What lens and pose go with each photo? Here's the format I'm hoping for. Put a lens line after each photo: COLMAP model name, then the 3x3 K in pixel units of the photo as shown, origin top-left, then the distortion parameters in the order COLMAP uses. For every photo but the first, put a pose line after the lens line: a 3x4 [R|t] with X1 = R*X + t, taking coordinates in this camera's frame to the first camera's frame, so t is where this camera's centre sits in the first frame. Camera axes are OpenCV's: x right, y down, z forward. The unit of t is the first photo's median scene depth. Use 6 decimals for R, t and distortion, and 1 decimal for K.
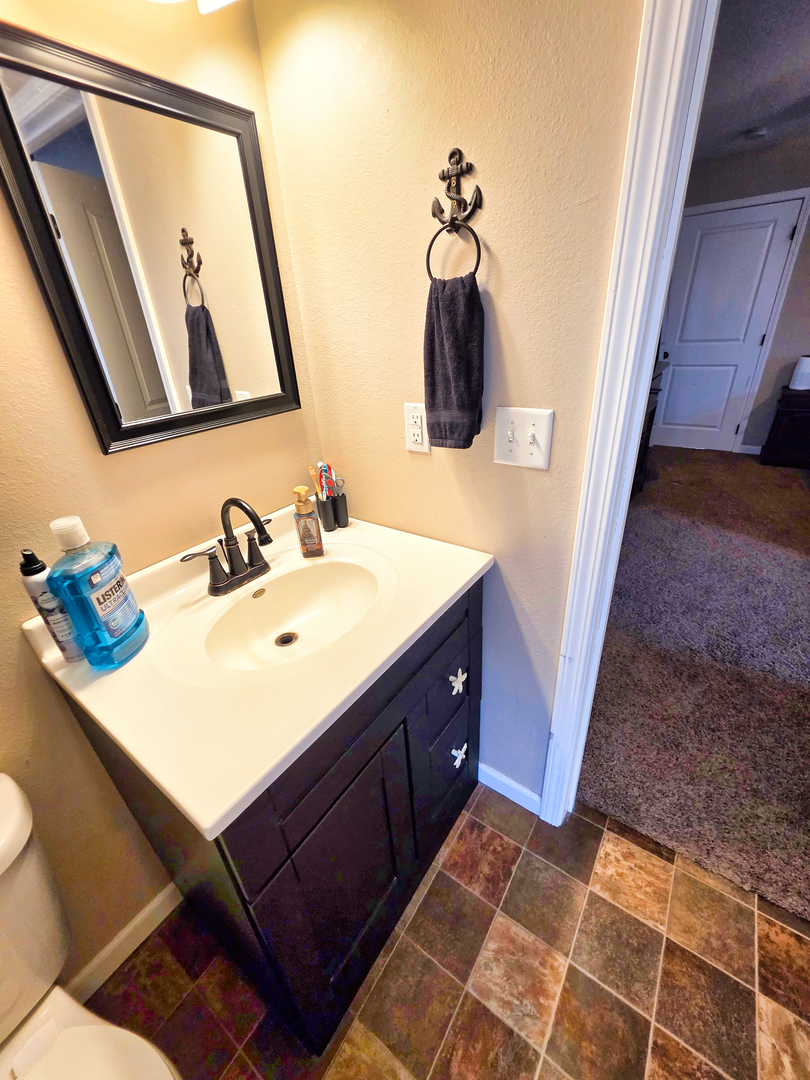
lens RADIAL K [[434.1, 0, 401.8], [0, 434.1, 555.8], [0, 0, 1]] dist [0.001427, -0.000007]
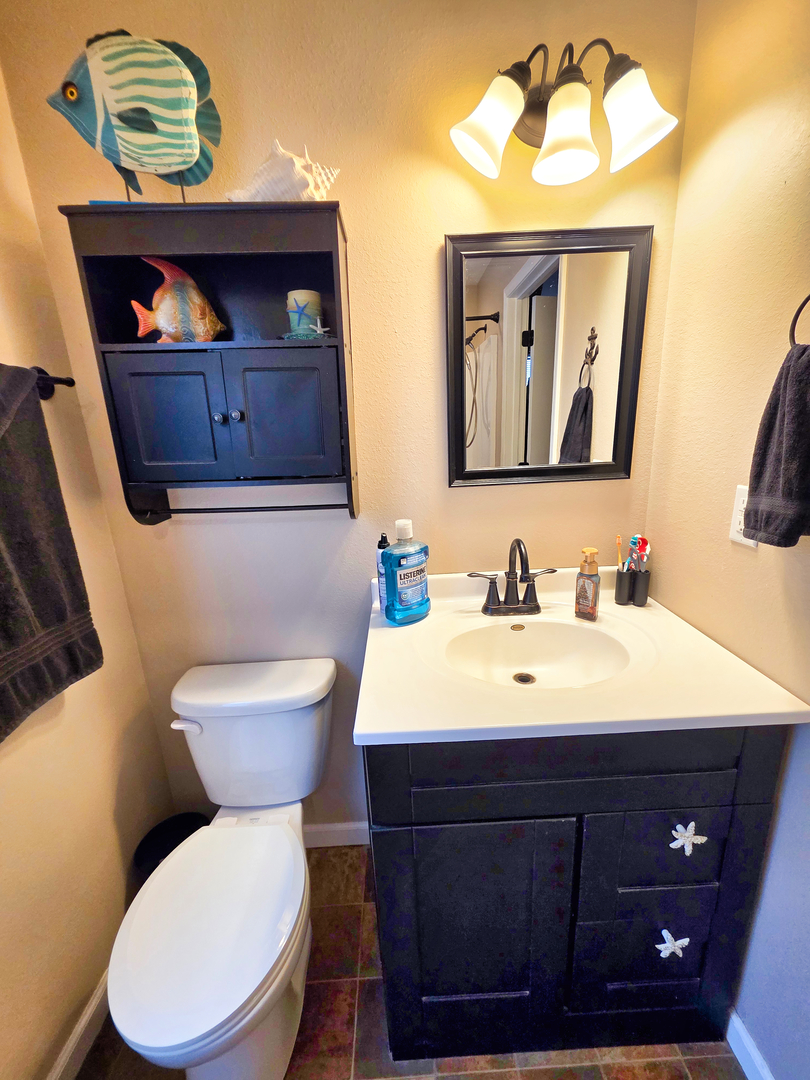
lens RADIAL K [[434.1, 0, 405.0], [0, 434.1, 558.6], [0, 0, 1]] dist [0.001427, -0.000007]
pose [[0.590645, 0.260289, -0.763799, 0.314738], [-0.372564, 0.927584, 0.028001, -0.000609], [0.715776, 0.268025, 0.644847, 0.028275]]
